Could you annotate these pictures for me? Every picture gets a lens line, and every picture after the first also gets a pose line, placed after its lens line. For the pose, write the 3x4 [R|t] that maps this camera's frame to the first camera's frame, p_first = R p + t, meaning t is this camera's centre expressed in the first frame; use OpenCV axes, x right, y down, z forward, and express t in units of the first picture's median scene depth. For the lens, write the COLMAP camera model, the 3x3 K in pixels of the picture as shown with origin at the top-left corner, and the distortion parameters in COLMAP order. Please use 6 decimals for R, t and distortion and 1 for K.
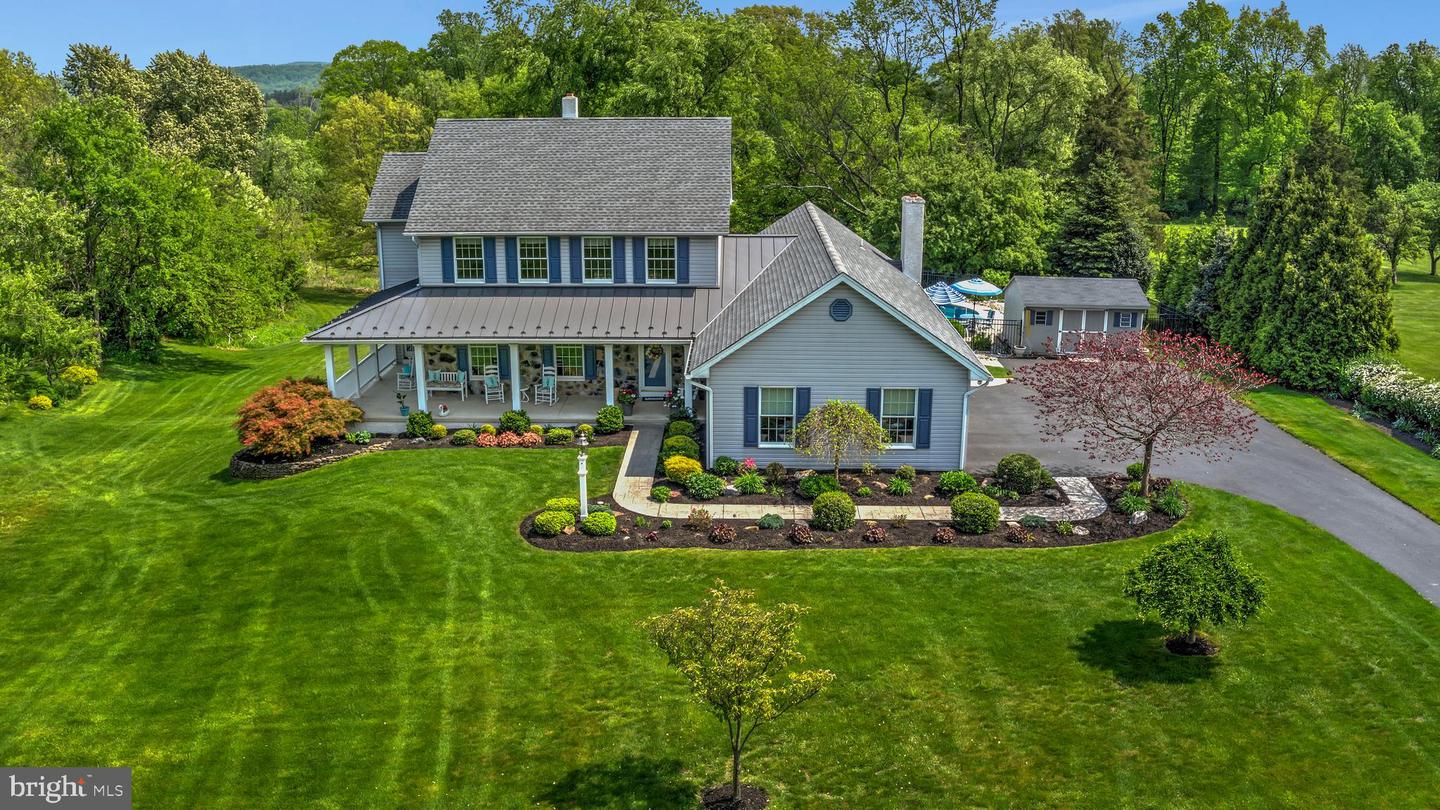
lens RADIAL K [[1198.1, 0, 729.0], [0, 1198.1, 412.5], [0, 0, 1]] dist [-0.240849, 0.062517]
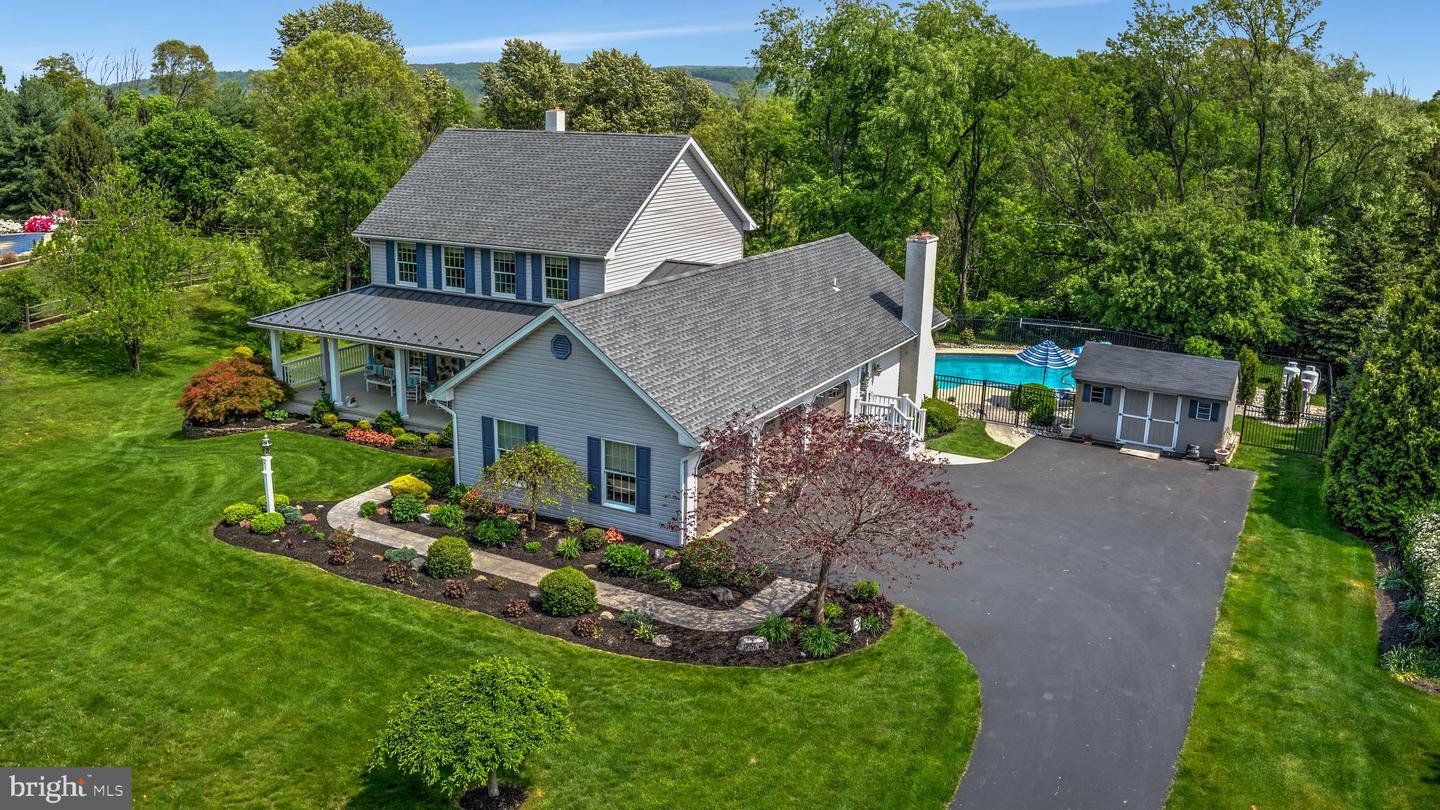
lens RADIAL K [[1198.1, 0, 729.0], [0, 1198.1, 412.5], [0, 0, 1]] dist [-0.240849, 0.062517]
pose [[0.889382, 0.136928, -0.436177, 0.524019], [-0.144022, 0.989429, 0.016942, -0.059969], [0.433887, 0.047752, 0.899701, 0.205091]]
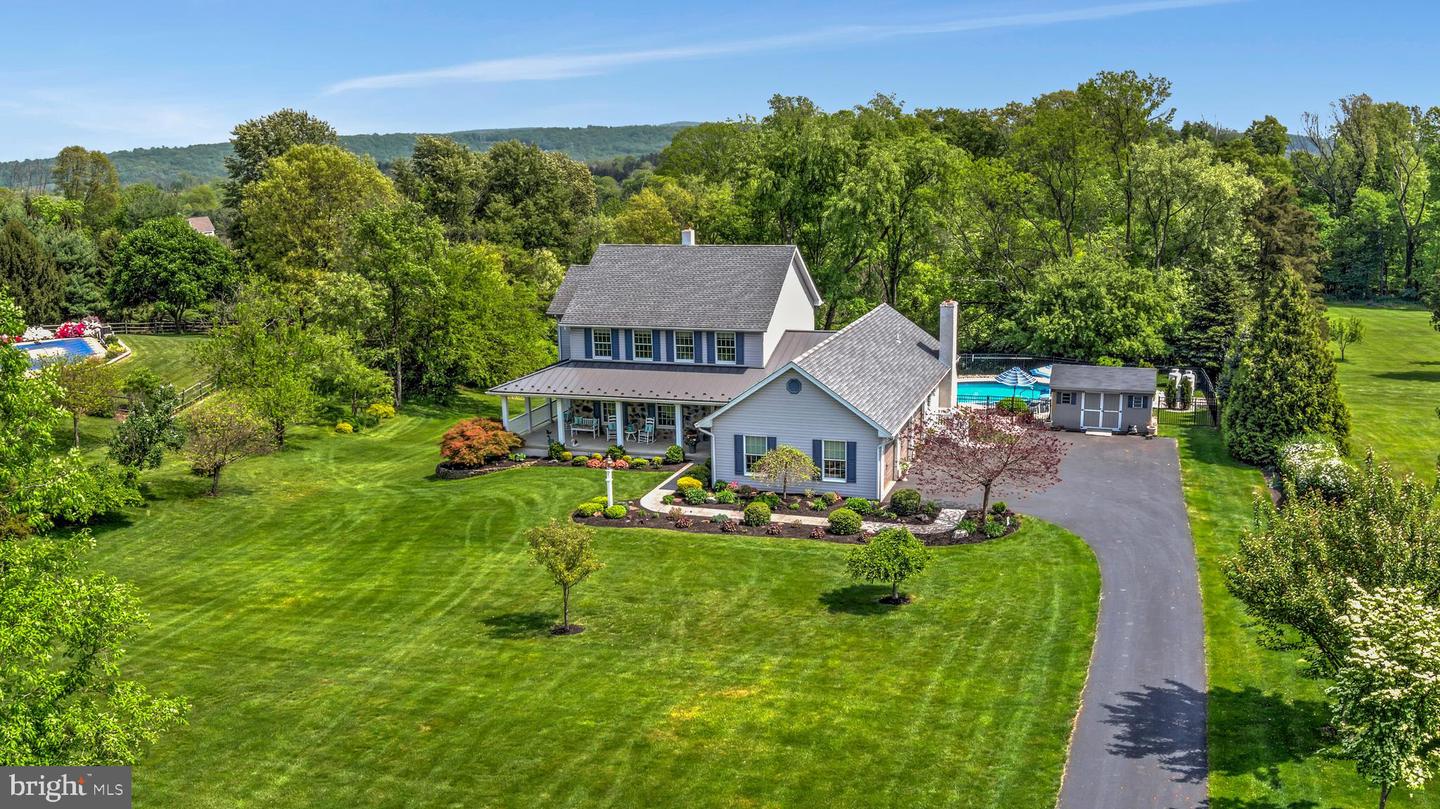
lens RADIAL K [[1233.7, 0, 720.0], [0, 1233.7, 404.5], [0, 0, 1]] dist [-0.216143, 0.006598]
pose [[0.949720, 0.039887, -0.310550, 0.419220], [-0.059967, 0.996663, -0.055378, 0.024655], [0.307305, 0.071216, 0.948942, -0.431334]]
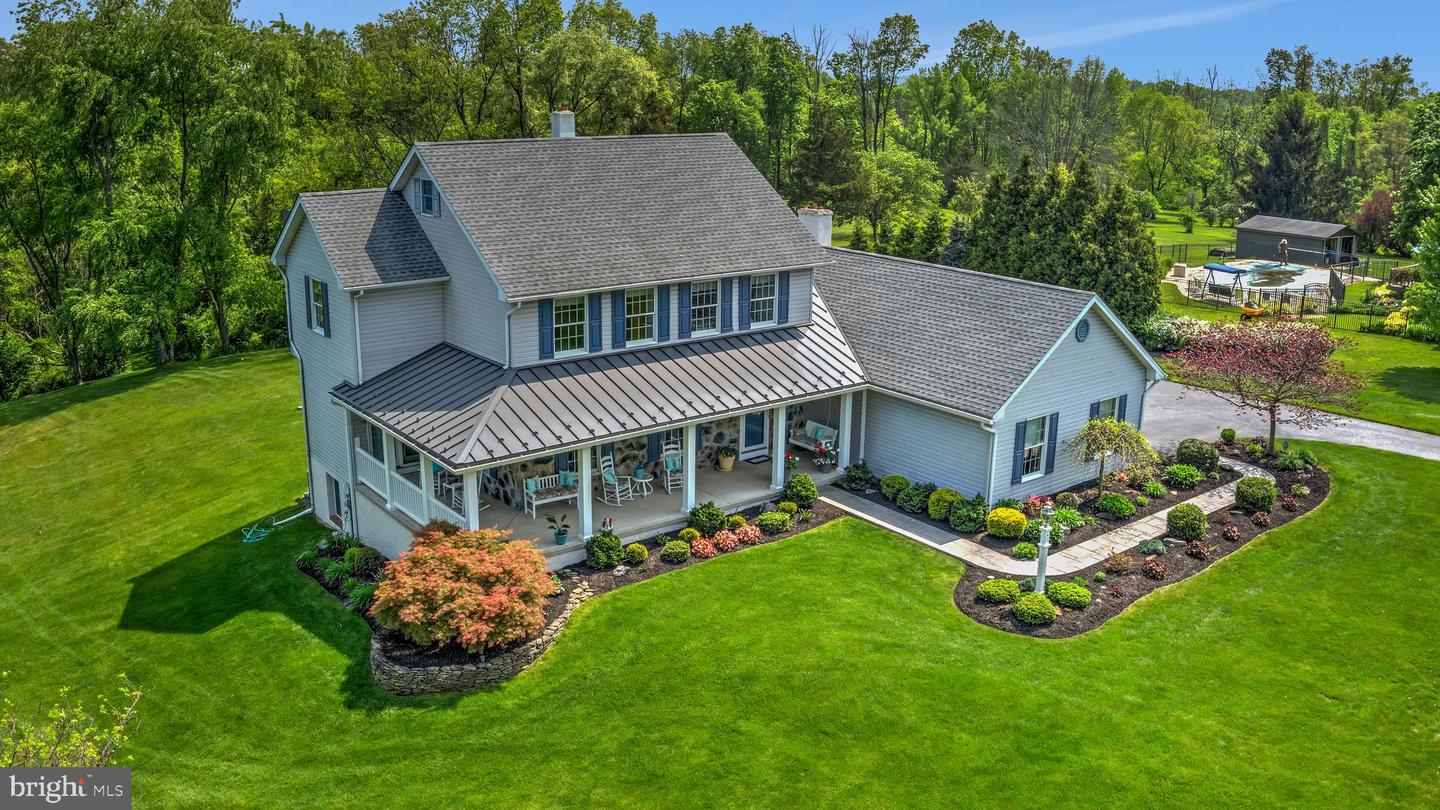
lens RADIAL K [[1186.3, 0, 720.0], [0, 1186.3, 405.0], [0, 0, 1]] dist [-0.205429, 0.004182]
pose [[0.779148, -0.160440, 0.605960, -0.640325], [0.162550, 0.985335, 0.051878, -0.106765], [-0.605397, 0.058078, 0.793802, 0.352033]]
